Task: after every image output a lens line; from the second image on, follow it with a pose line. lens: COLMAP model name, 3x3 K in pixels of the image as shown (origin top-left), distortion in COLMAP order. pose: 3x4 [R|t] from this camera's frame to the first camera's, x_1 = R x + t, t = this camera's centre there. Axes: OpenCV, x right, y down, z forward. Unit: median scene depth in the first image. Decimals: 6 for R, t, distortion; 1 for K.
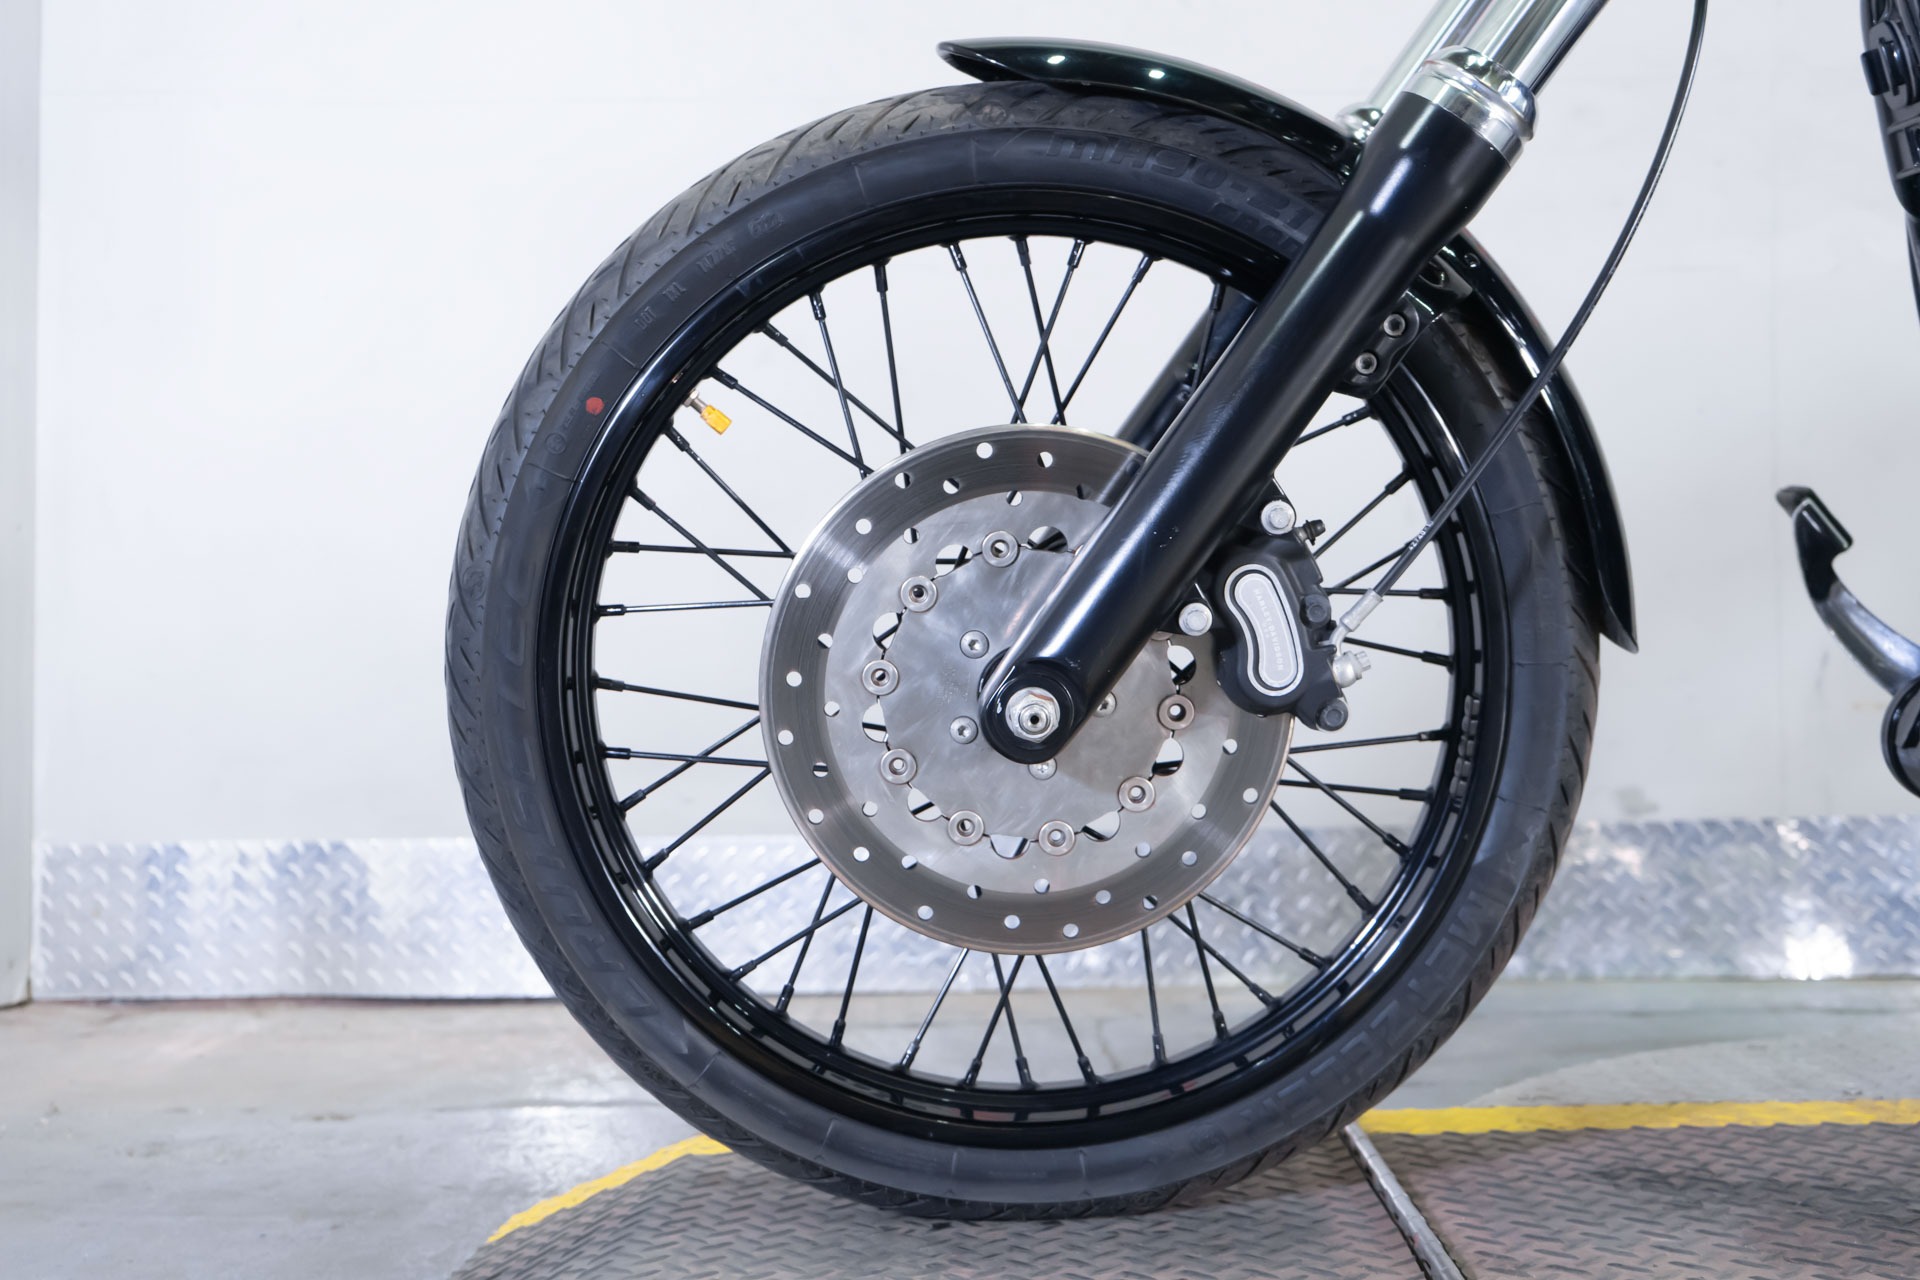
lens RADIAL K [[2131.9, 0, 957.2], [0, 2131.9, 632.9], [0, 0, 1]] dist [0.008964, 0.013744]
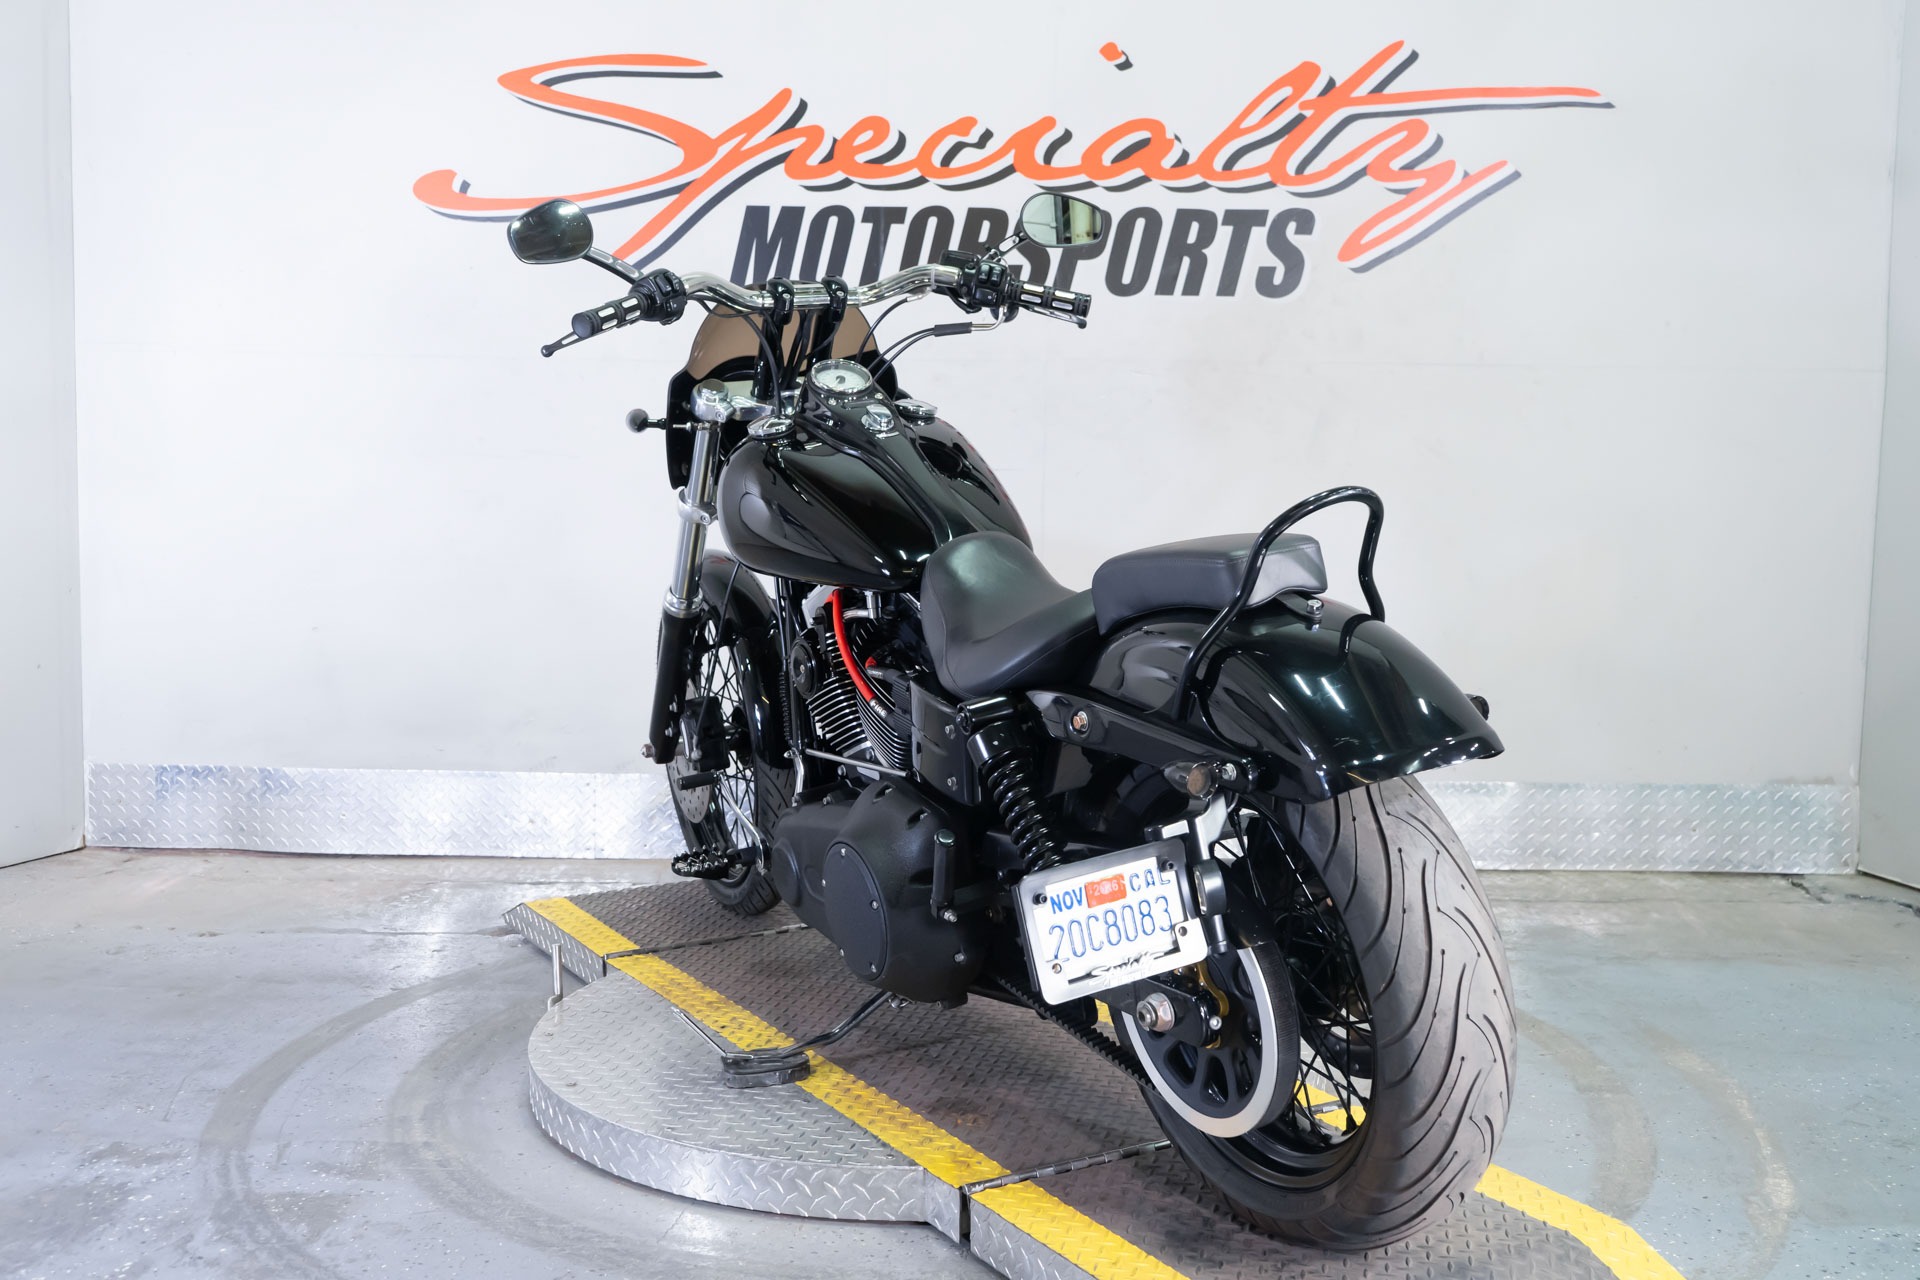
lens RADIAL K [[1892.0, 0, 960.0], [0, 1892.0, 640.0], [0, 0, 1]] dist [0.013417, -0.001363]
pose [[0.999514, 0.026263, -0.016788, 0.340052], [-0.024037, 0.992324, 0.121304, -0.220347], [0.019845, -0.120842, 0.992473, -0.579331]]
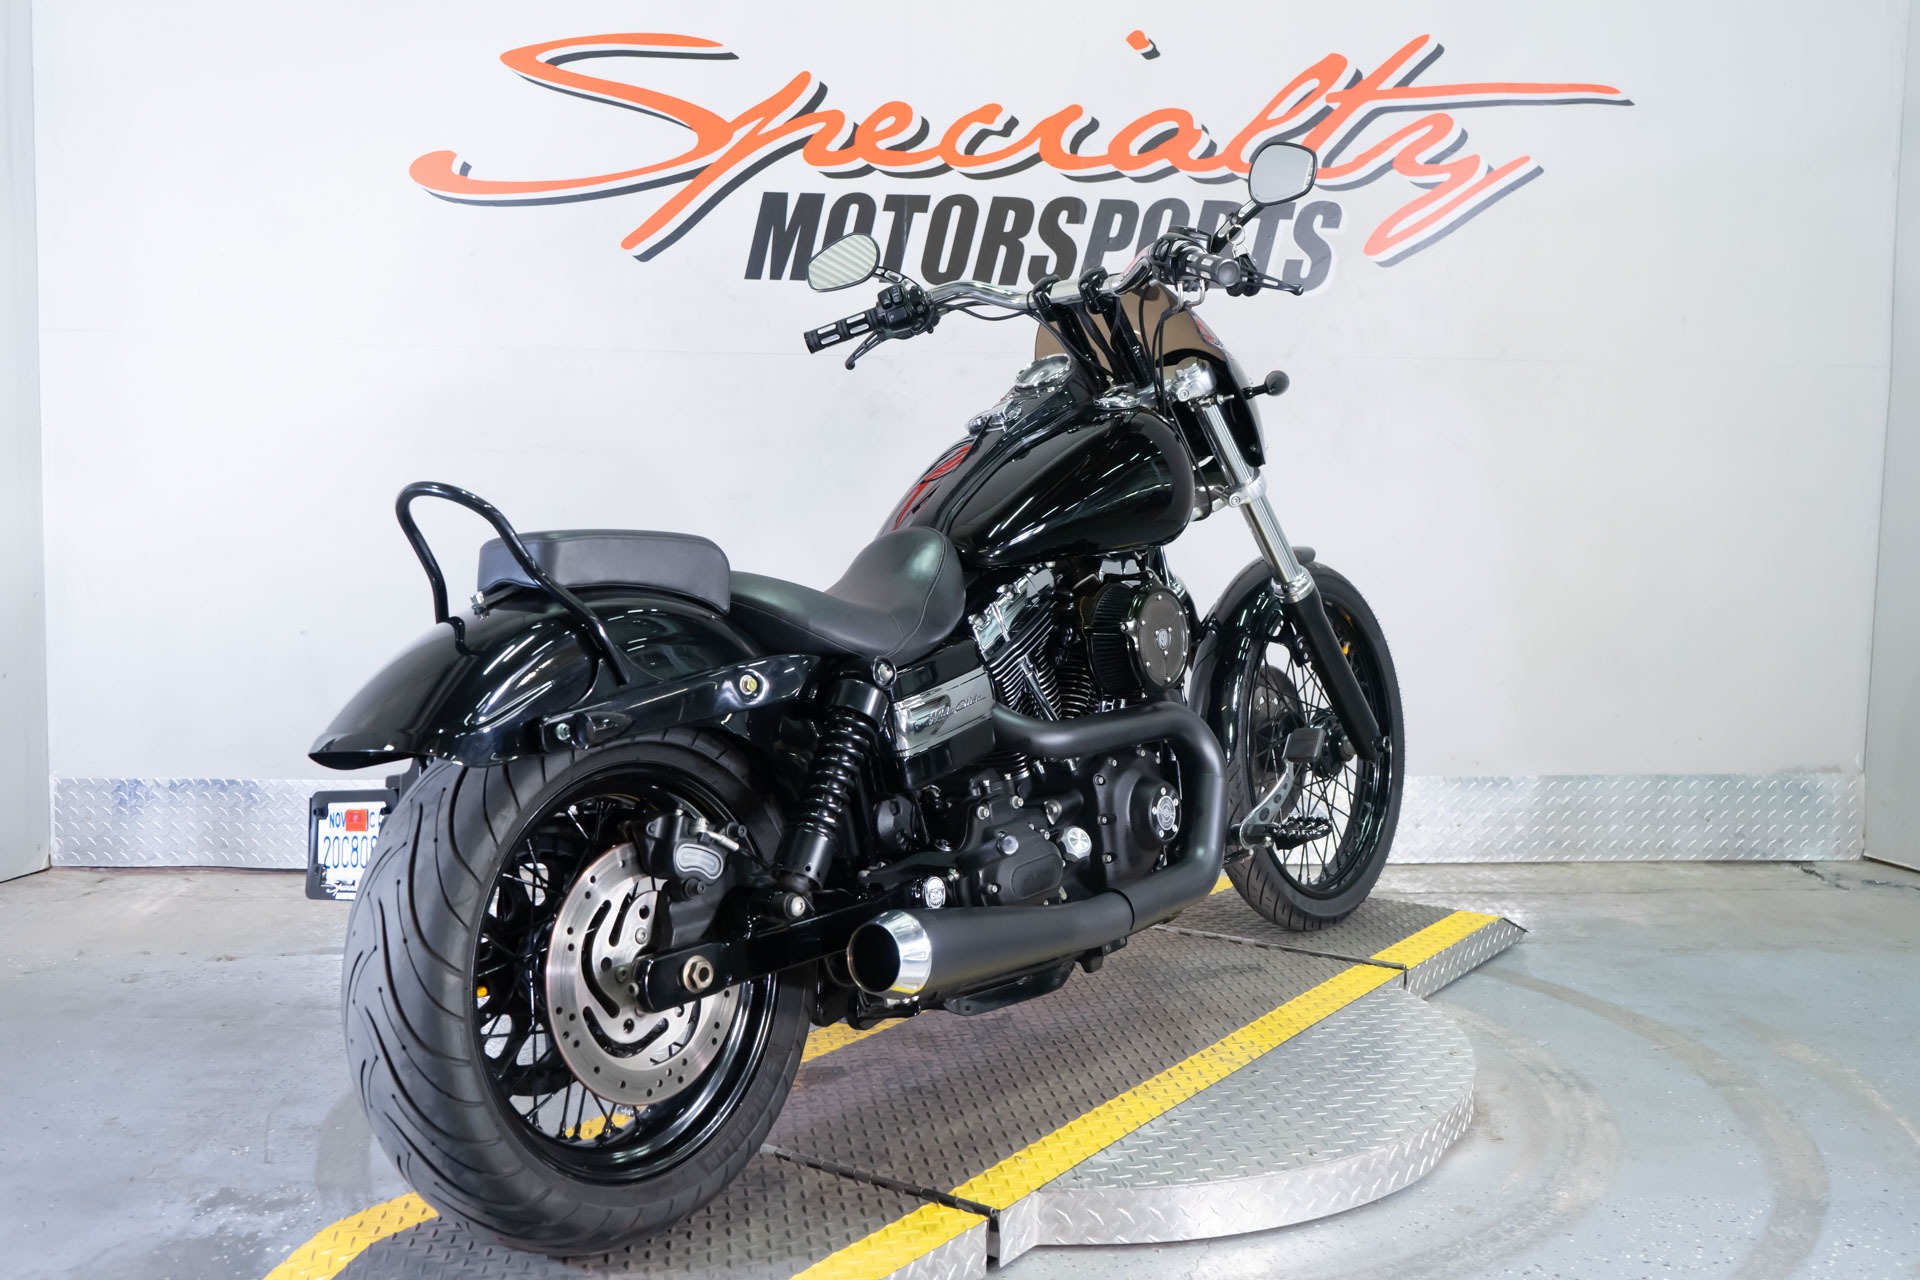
lens RADIAL K [[1892.0, 0, 960.0], [0, 1892.0, 640.0], [0, 0, 1]] dist [0.013417, -0.001363]
pose [[0.997226, 0.017346, 0.072381, 0.182811], [-0.026046, 0.992306, 0.121039, -0.214329], [-0.069725, -0.122588, 0.990005, -0.541906]]
